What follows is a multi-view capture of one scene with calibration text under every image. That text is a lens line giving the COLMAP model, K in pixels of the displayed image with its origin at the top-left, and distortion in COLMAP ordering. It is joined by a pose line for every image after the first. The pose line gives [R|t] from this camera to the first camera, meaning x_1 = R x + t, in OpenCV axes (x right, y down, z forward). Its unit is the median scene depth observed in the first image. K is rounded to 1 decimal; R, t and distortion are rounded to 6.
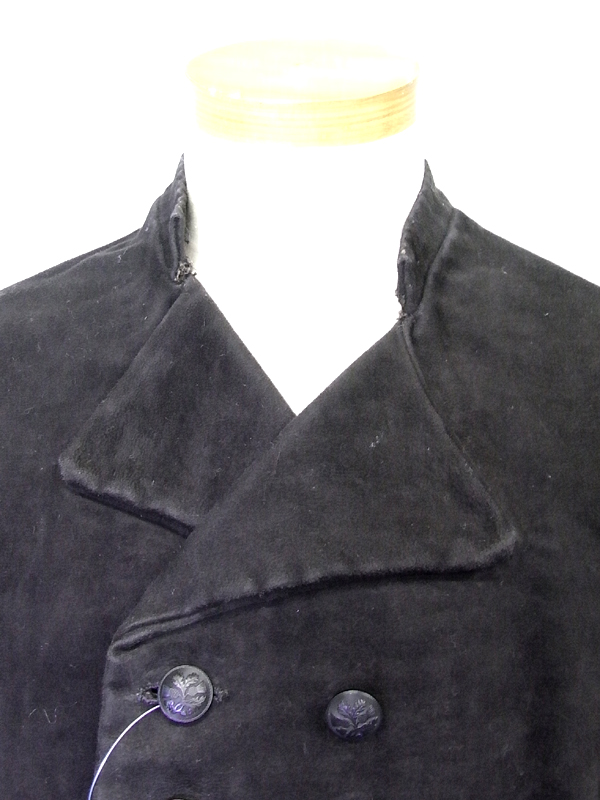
lens RADIAL K [[1003.3, 0, 300.0], [0, 1003.3, 400.0], [0, 0, 1]] dist [-0.098981, 0.032998]
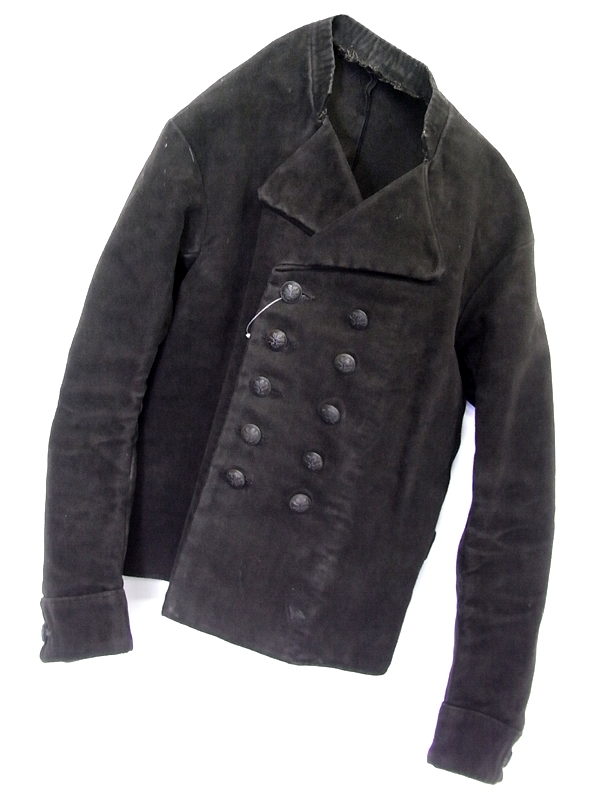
lens RADIAL K [[859.7, 0, 299.5], [0, 859.7, 363.6], [0, 0, 1]] dist [-0.096230, 0.010487]
pose [[0.952326, 0.290703, -0.092554, 0.141247], [-0.282235, 0.954678, 0.094518, 0.259112], [0.115836, -0.063890, 0.991211, -1.193356]]
